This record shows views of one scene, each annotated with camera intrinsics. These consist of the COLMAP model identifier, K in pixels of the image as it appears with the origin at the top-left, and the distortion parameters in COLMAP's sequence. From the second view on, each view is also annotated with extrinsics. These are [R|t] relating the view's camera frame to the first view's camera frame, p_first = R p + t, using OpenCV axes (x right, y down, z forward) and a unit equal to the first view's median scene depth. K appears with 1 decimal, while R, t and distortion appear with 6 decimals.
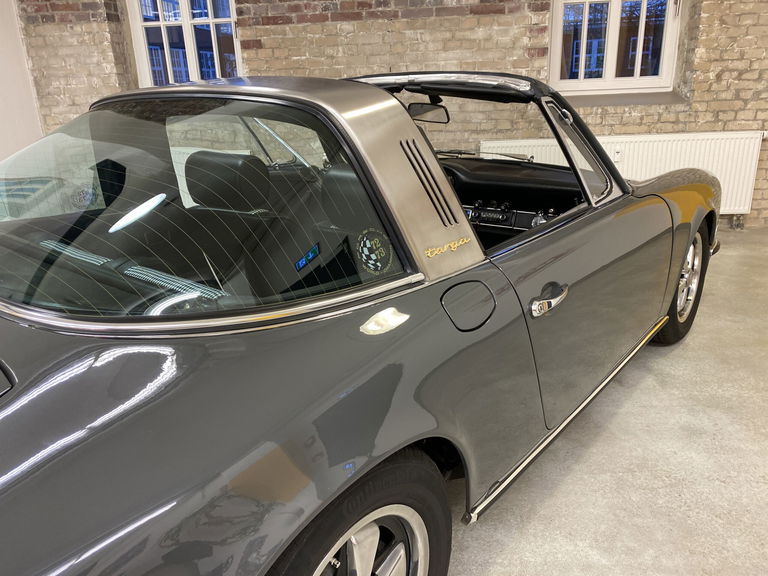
lens RADIAL K [[573.2, 0, 389.3], [0, 573.2, 282.6], [0, 0, 1]] dist [0.027892, -0.019298]
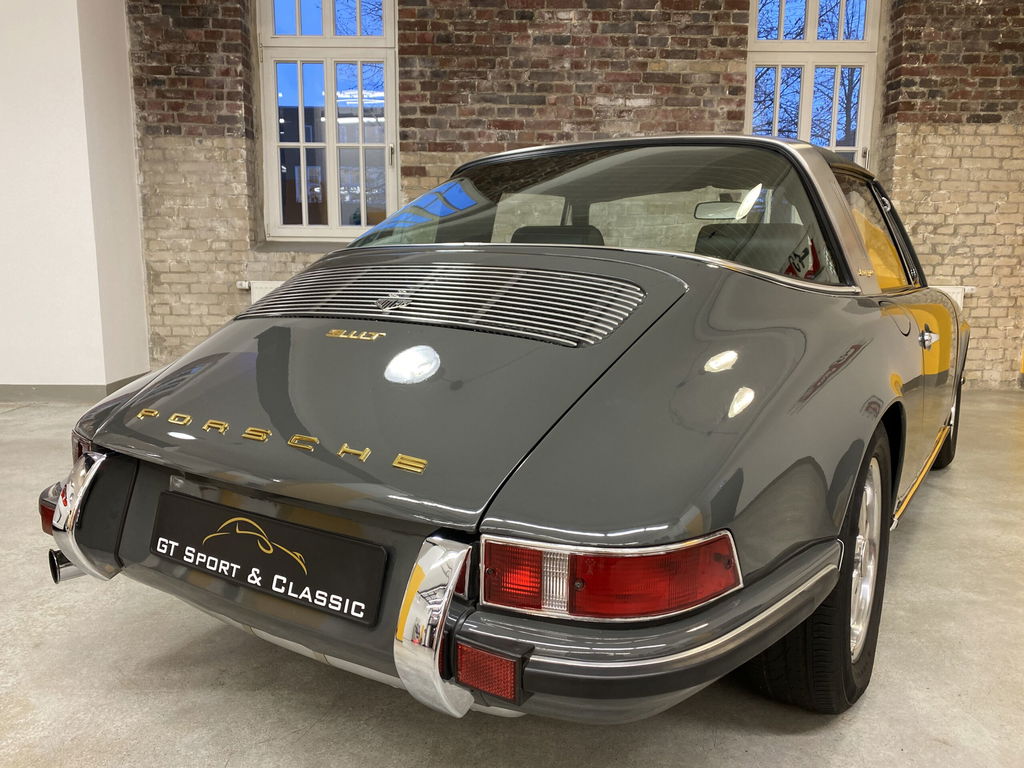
lens RADIAL K [[764.2, 0, 512.4], [0, 764.2, 387.7], [0, 0, 1]] dist [0.027892, -0.019298]
pose [[0.992796, 0.026088, 0.116938, -0.218627], [-0.004524, 0.983475, -0.180990, 0.125955], [-0.119728, 0.179157, 0.976508, -0.106906]]
